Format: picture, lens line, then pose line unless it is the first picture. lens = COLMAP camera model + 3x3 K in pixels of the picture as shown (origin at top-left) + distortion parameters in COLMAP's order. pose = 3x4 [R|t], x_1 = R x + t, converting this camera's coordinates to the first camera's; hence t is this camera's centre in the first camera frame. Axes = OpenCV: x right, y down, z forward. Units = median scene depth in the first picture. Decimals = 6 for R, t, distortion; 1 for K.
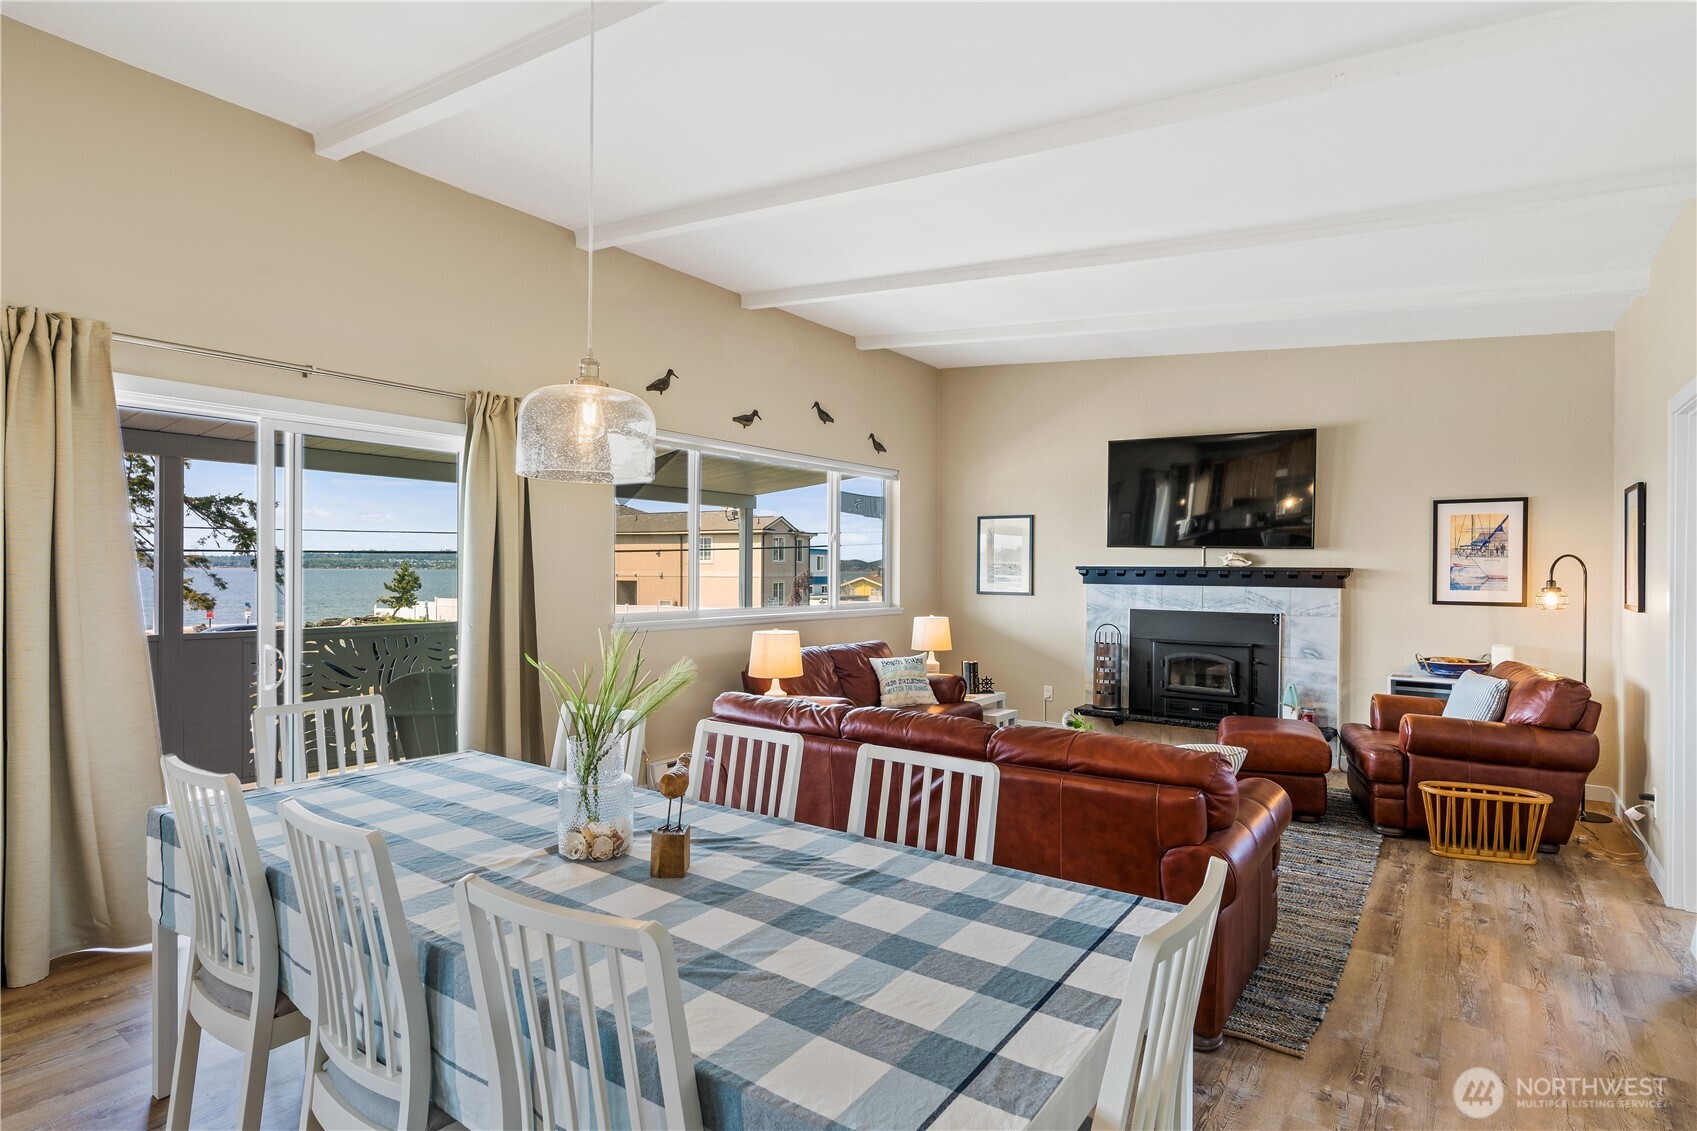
lens RADIAL K [[852.3, 0, 851.8], [0, 852.3, 560.2], [0, 0, 1]] dist [-0.033470, -0.000288]
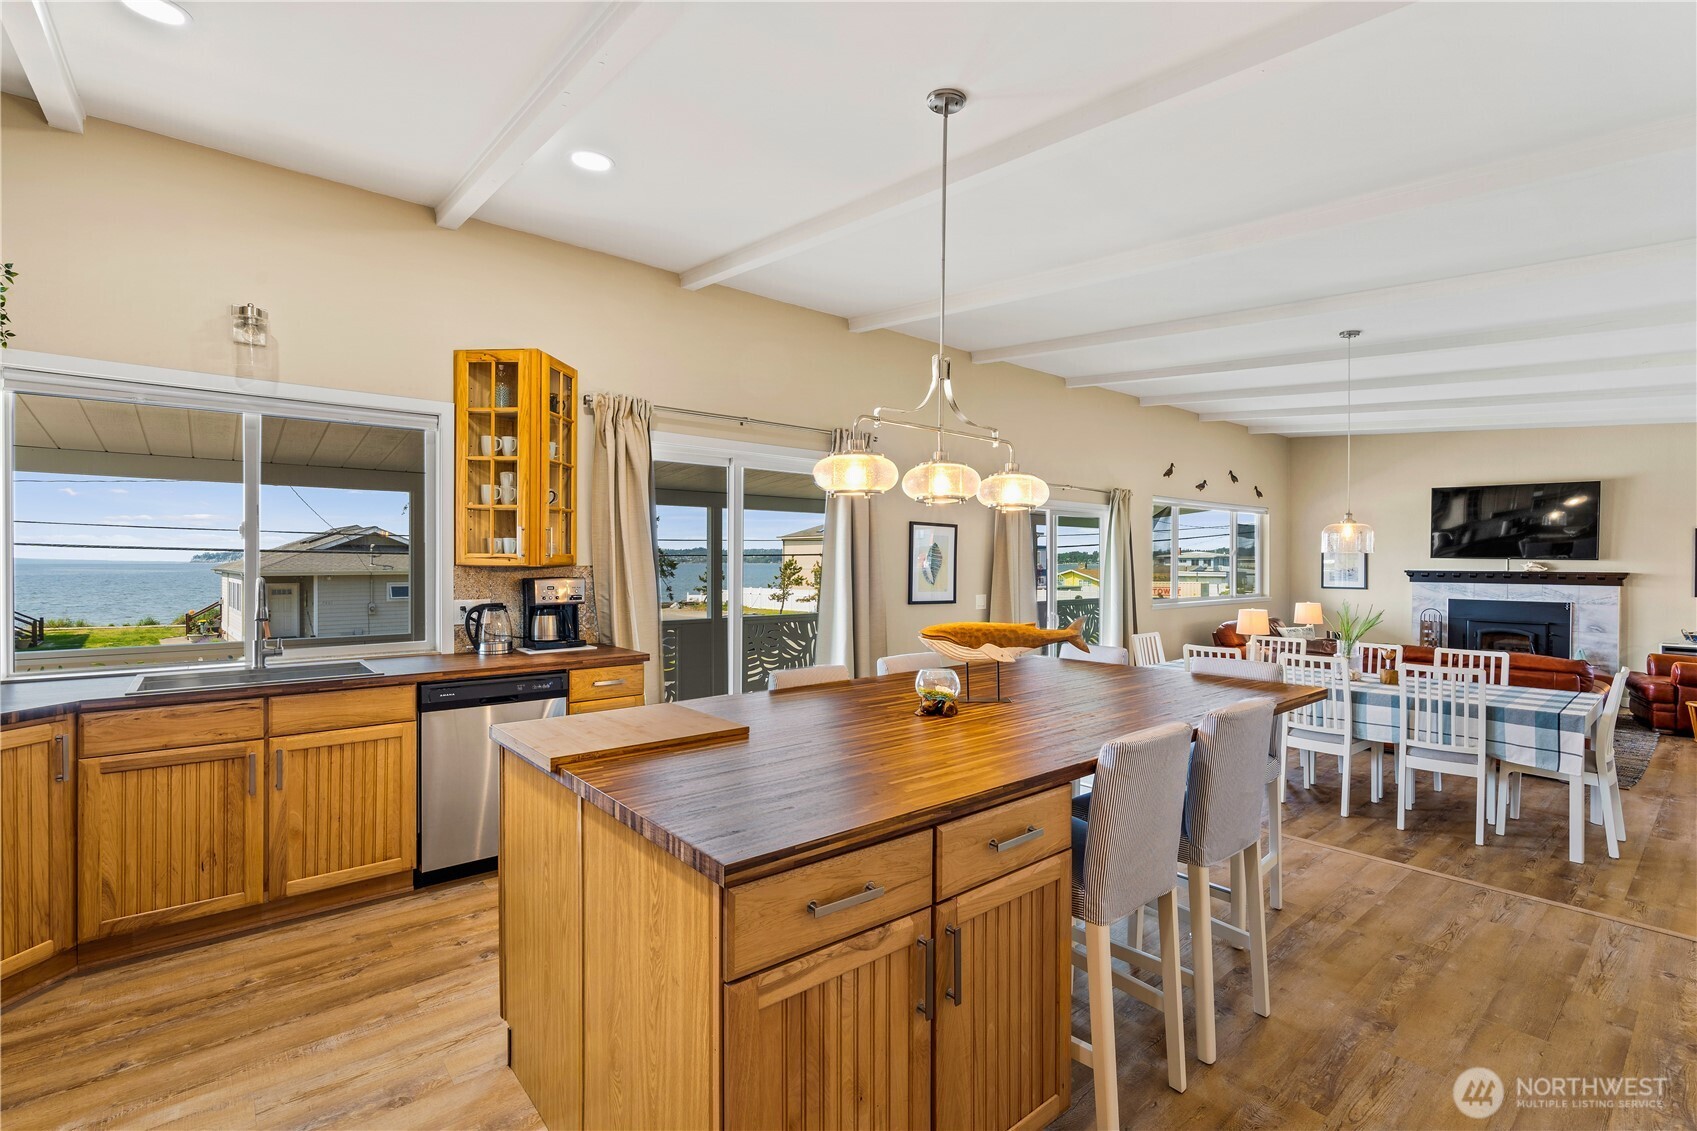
lens RADIAL K [[779.3, 0, 844.8], [0, 779.3, 561.8], [0, 0, 1]] dist [-0.018553, 0.000764]
pose [[0.973321, -0.010637, -0.229202, -0.443620], [0.011729, 0.999925, 0.003404, -0.029308], [0.229149, -0.006002, 0.973373, -0.633338]]
